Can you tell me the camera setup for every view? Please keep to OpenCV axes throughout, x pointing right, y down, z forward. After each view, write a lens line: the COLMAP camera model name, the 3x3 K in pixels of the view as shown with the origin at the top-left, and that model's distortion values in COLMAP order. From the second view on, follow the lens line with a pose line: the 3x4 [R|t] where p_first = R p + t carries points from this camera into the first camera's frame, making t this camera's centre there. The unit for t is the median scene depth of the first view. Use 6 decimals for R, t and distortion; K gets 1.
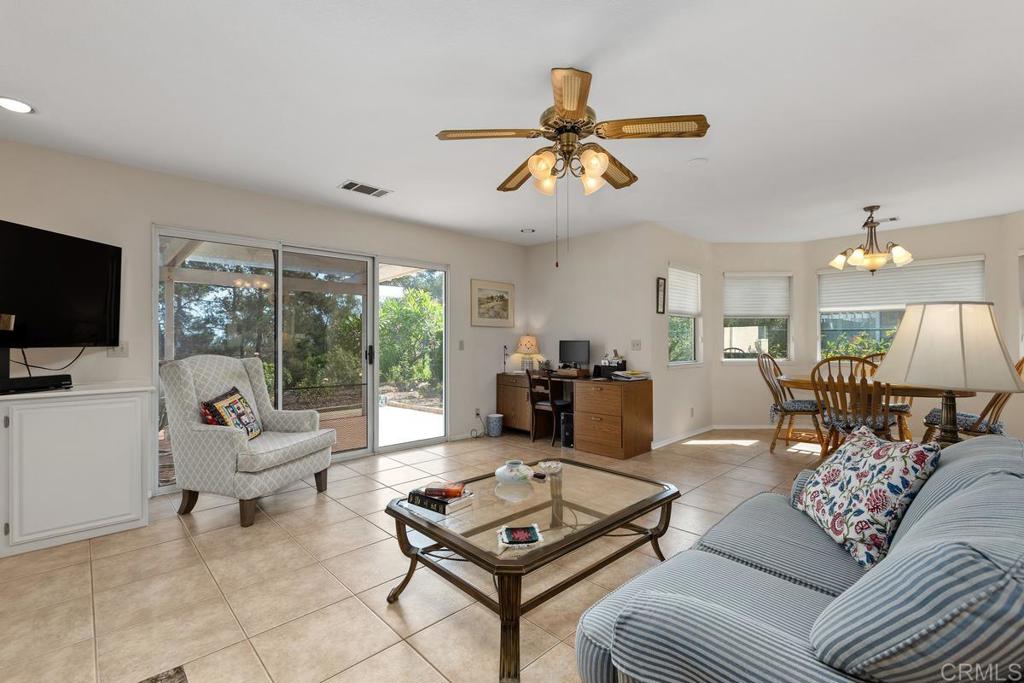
lens RADIAL K [[448.8, 0, 511.6], [0, 448.8, 338.2], [0, 0, 1]] dist [-0.002280, -0.000034]
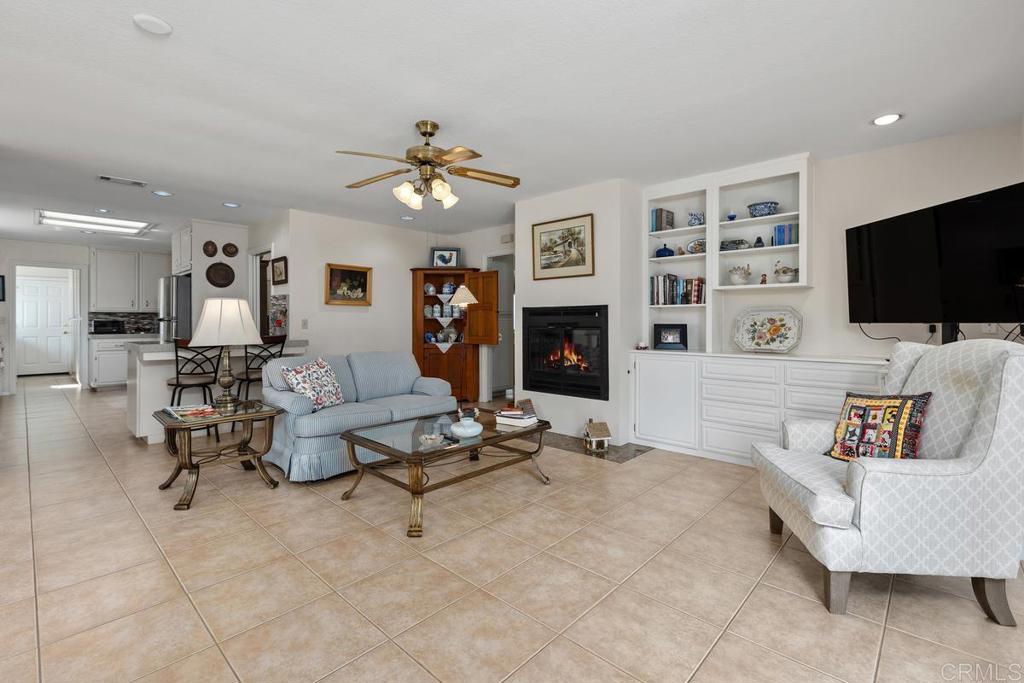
lens RADIAL K [[448.8, 0, 512.8], [0, 448.8, 332.4], [0, 0, 1]] dist [-0.002280, -0.000034]
pose [[-0.998538, 0.001992, -0.054014, -0.052738], [0.001321, 0.999922, 0.012457, 0.029637], [0.054035, 0.012367, -0.998462, 2.576622]]
